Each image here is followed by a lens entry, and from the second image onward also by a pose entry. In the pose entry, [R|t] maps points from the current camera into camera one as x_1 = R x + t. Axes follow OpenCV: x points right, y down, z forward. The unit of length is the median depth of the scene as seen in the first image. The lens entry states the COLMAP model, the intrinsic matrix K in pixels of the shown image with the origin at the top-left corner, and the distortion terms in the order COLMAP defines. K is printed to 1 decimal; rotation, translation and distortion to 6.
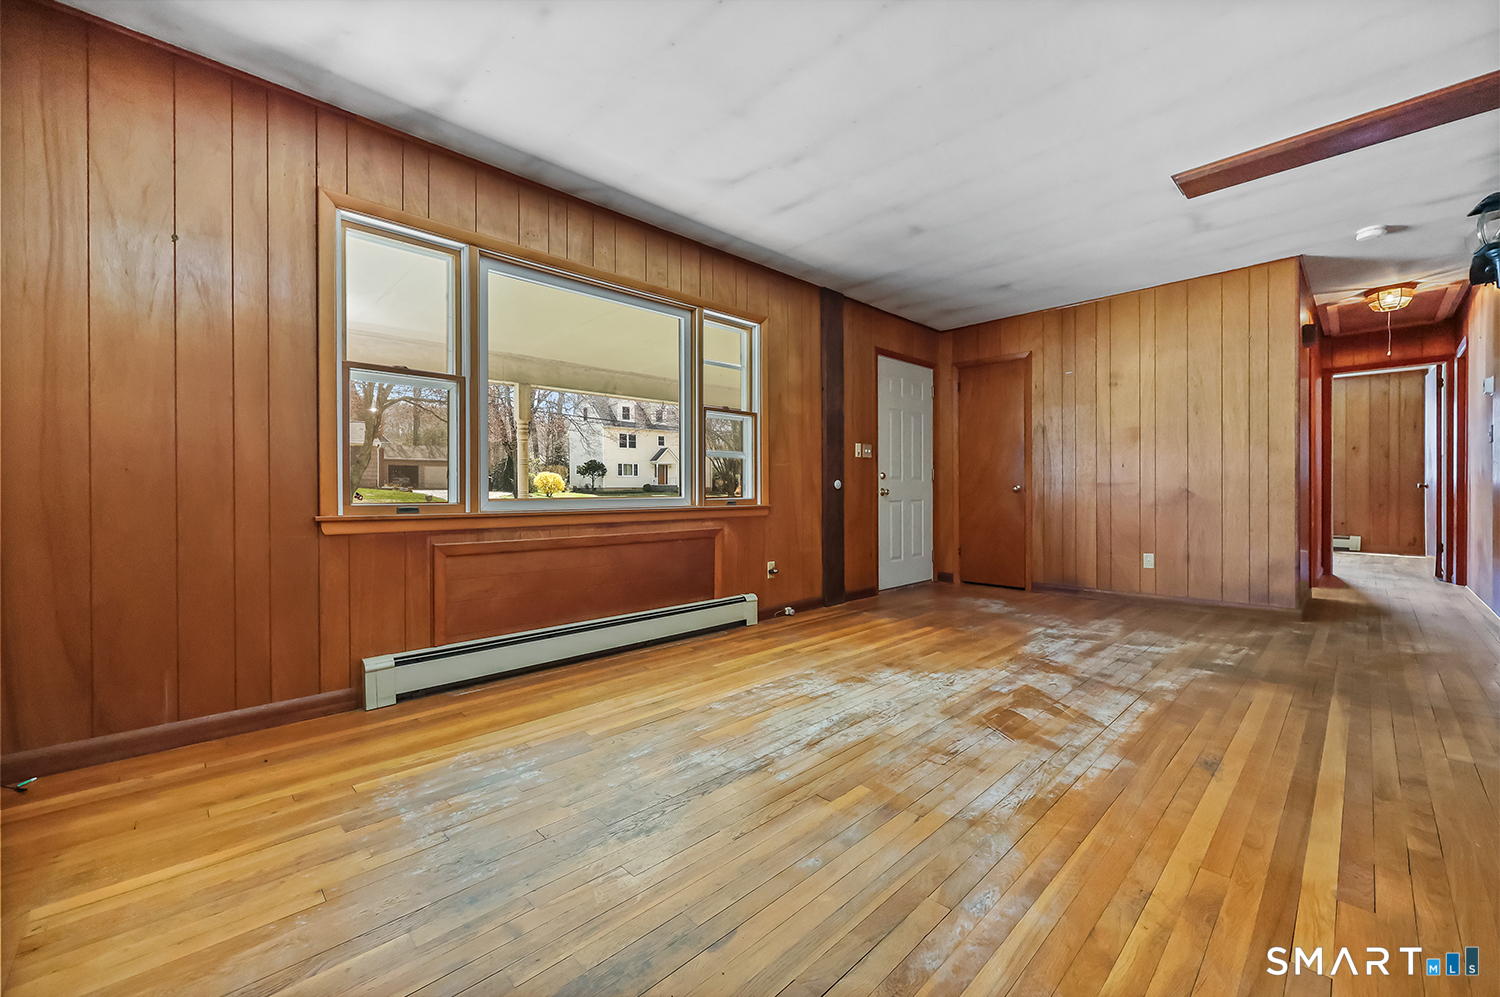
lens RADIAL K [[603.1, 0, 747.4], [0, 603.1, 497.3], [0, 0, 1]] dist [0.003636, -0.000463]
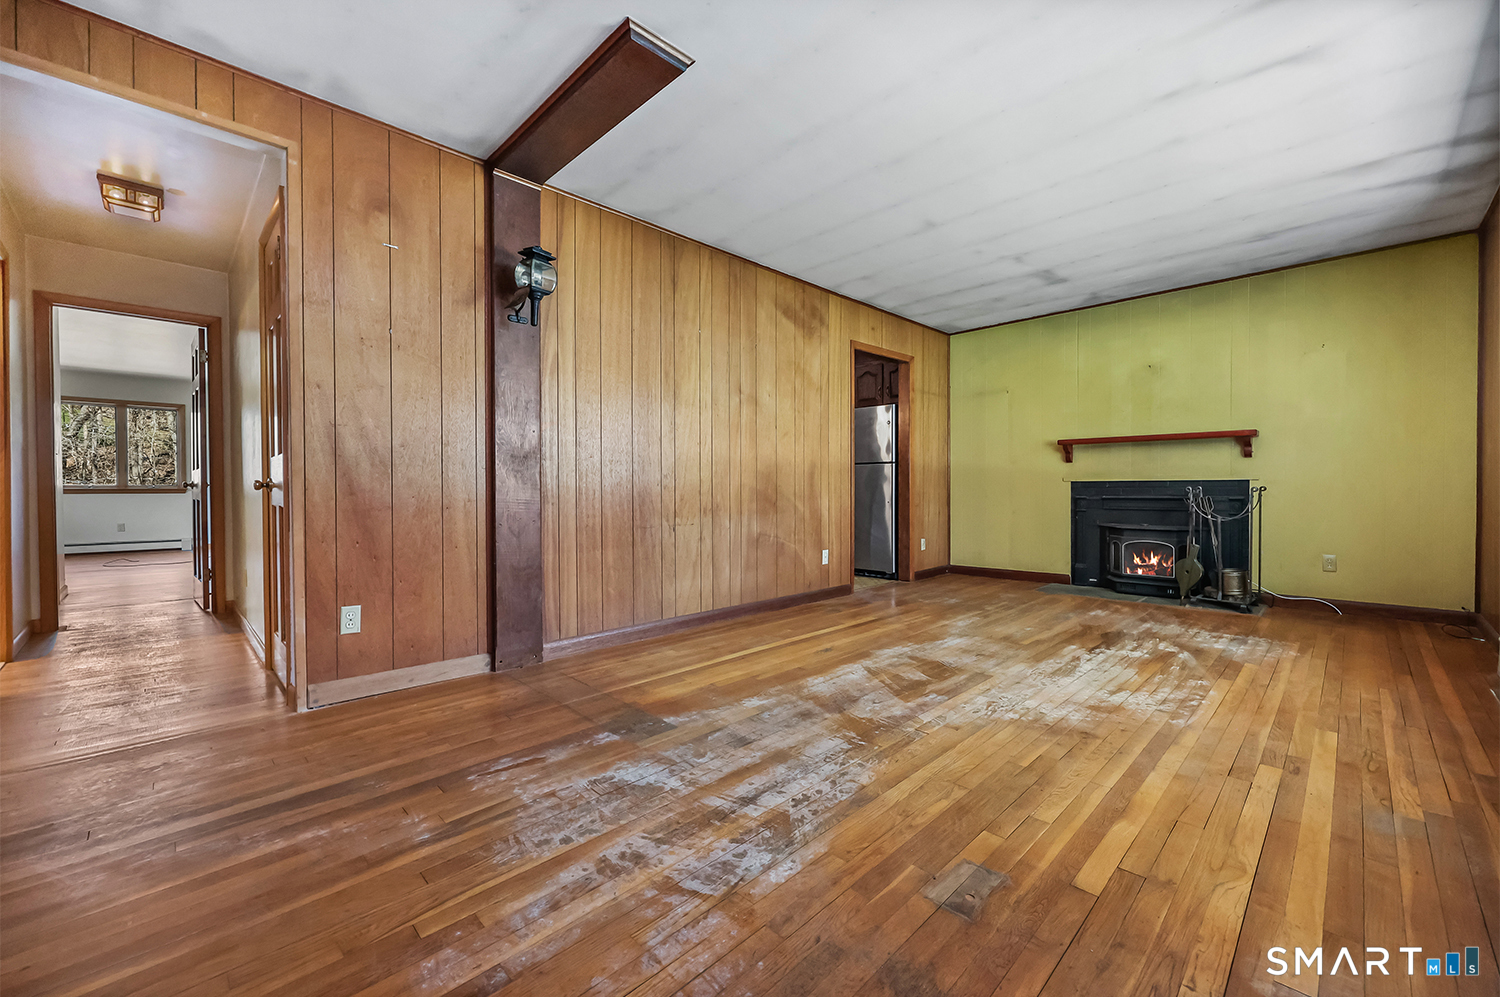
lens RADIAL K [[603.1, 0, 735.8], [0, 603.1, 495.5], [0, 0, 1]] dist [0.003636, -0.000463]
pose [[-0.999896, 0.011656, 0.008456, 0.733052], [0.011830, 0.999713, 0.020826, -0.023437], [-0.008210, 0.020924, -0.999747, 1.973415]]
